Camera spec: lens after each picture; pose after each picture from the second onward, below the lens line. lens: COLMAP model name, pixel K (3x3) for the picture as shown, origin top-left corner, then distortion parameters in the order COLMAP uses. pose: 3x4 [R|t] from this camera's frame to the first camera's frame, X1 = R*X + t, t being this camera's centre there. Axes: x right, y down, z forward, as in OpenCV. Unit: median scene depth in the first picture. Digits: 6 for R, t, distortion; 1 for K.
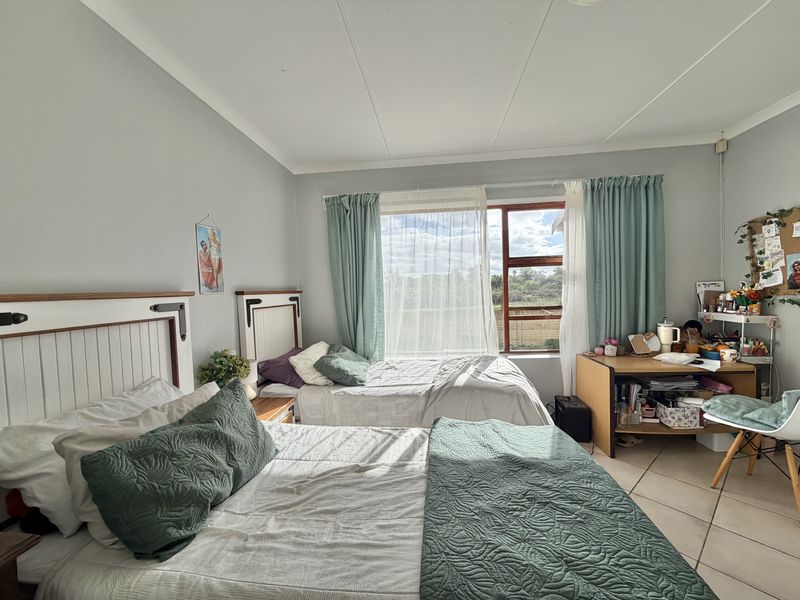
lens RADIAL K [[317.1, 0, 397.1], [0, 317.1, 301.7], [0, 0, 1]] dist [0.001219, 0.000358]
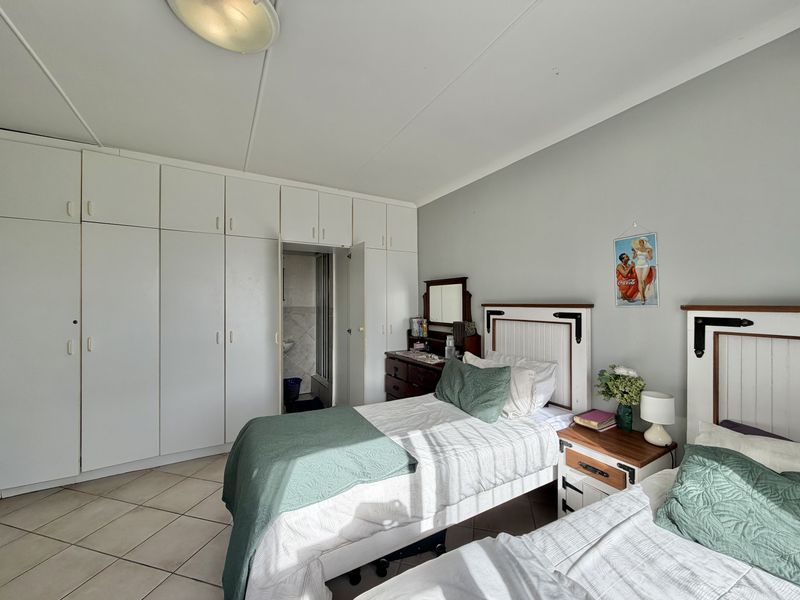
lens RADIAL K [[317.1, 0, 397.1], [0, 317.1, 301.7], [0, 0, 1]] dist [0.001219, 0.000358]
pose [[-0.807010, 0.025769, -0.589976, 0.548204], [-0.001713, 0.998941, 0.045975, -0.084094], [0.590536, 0.038113, -0.806111, 1.366645]]
